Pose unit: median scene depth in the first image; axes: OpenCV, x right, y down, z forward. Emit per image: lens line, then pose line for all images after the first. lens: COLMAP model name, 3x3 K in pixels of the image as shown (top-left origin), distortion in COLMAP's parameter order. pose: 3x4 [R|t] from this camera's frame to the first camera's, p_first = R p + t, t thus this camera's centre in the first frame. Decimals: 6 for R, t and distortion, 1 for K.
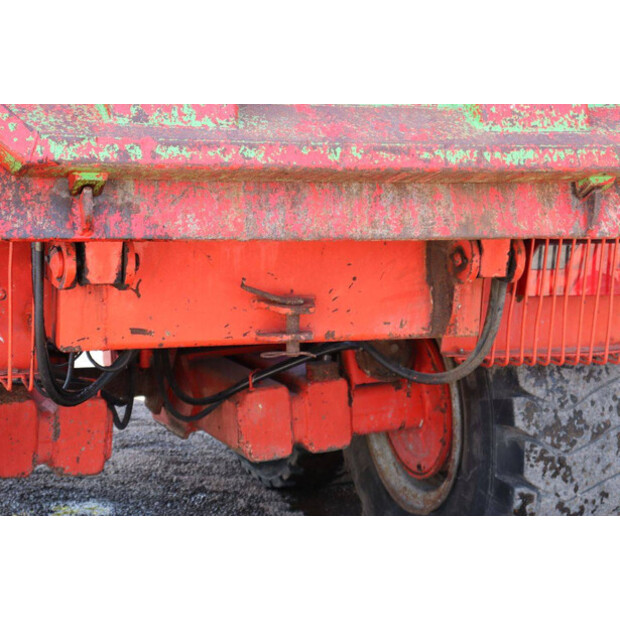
lens RADIAL K [[1458.6, 0, 309.0], [0, 1458.6, 299.5], [0, 0, 1]] dist [0.398680, 0.000000]
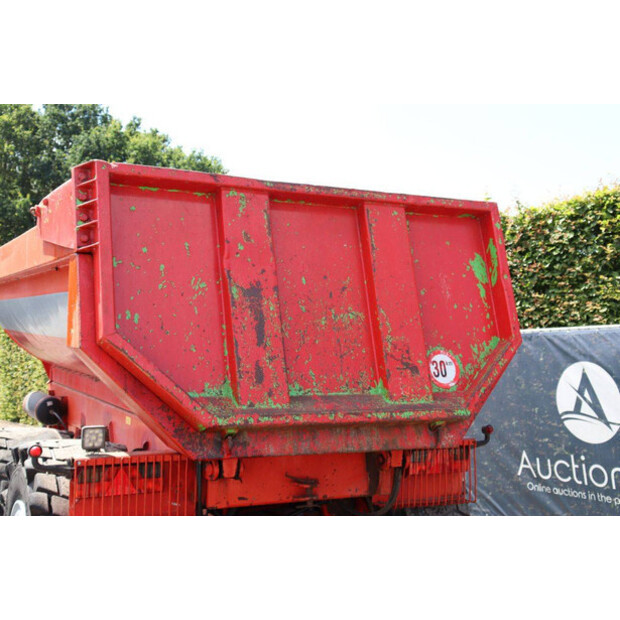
lens RADIAL K [[830.2, 0, 308.1], [0, 830.2, 309.8], [0, 0, 1]] dist [0.069994, 0.000000]
pose [[0.997024, -0.026644, 0.072337, -0.094548], [0.040492, 0.979502, -0.197325, -0.004816], [-0.065597, 0.199667, 0.977666, -0.282554]]
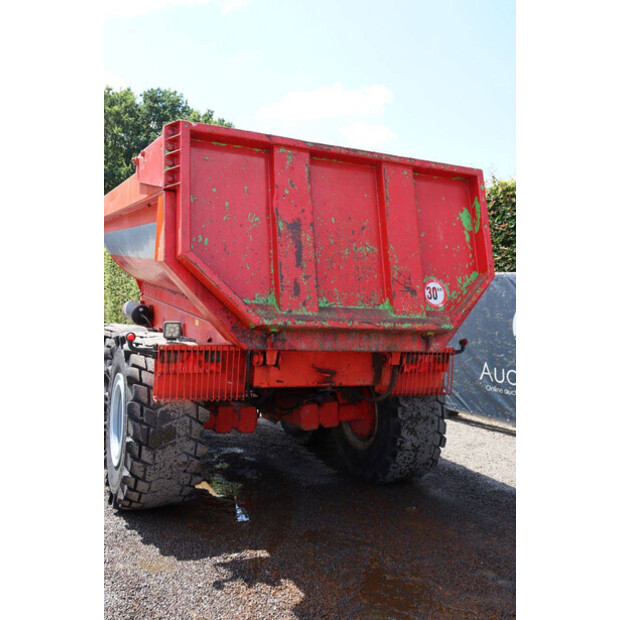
lens RADIAL K [[607.4, 0, 301.3], [0, 607.4, 308.5], [0, 0, 1]] dist [-0.071945, 0.000000]
pose [[0.999403, 0.016378, 0.030421, -0.105374], [-0.012692, 0.992976, -0.117634, 0.018236], [-0.032134, 0.117178, 0.992591, -0.234254]]
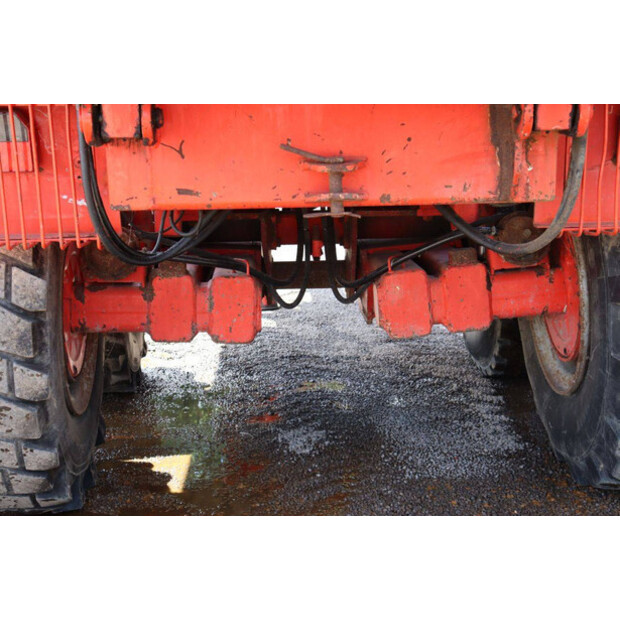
lens RADIAL K [[1036.4, 0, 309.6], [0, 1036.4, 305.8], [0, 0, 1]] dist [0.184042, 0.000000]
pose [[0.939720, 0.012740, -0.341708, 0.208774], [0.000592, 0.999244, 0.038883, 0.069966], [0.341945, -0.036741, 0.939001, 0.317071]]
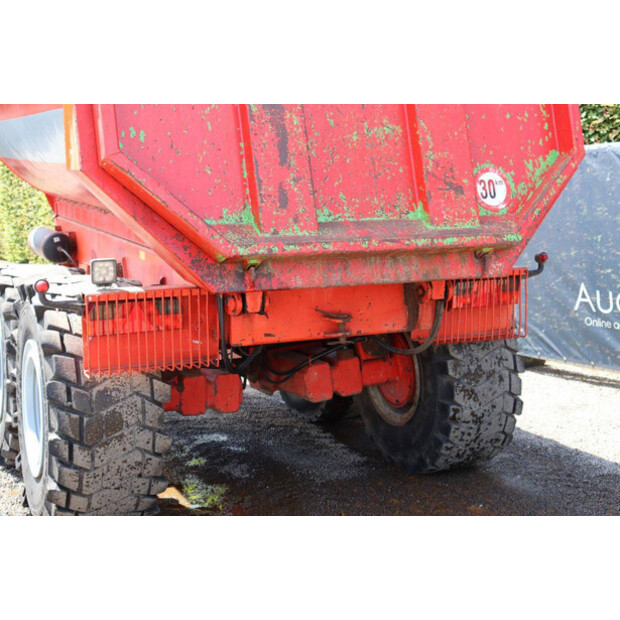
lens RADIAL K [[919.0, 0, 308.0], [0, 919.0, 305.2], [0, 0, 1]] dist [0.113140, 0.000000]
pose [[0.998147, -0.054543, 0.026966, -0.088602], [0.055117, 0.998259, -0.021016, 0.009697], [-0.025773, 0.022463, 0.999415, -0.268359]]
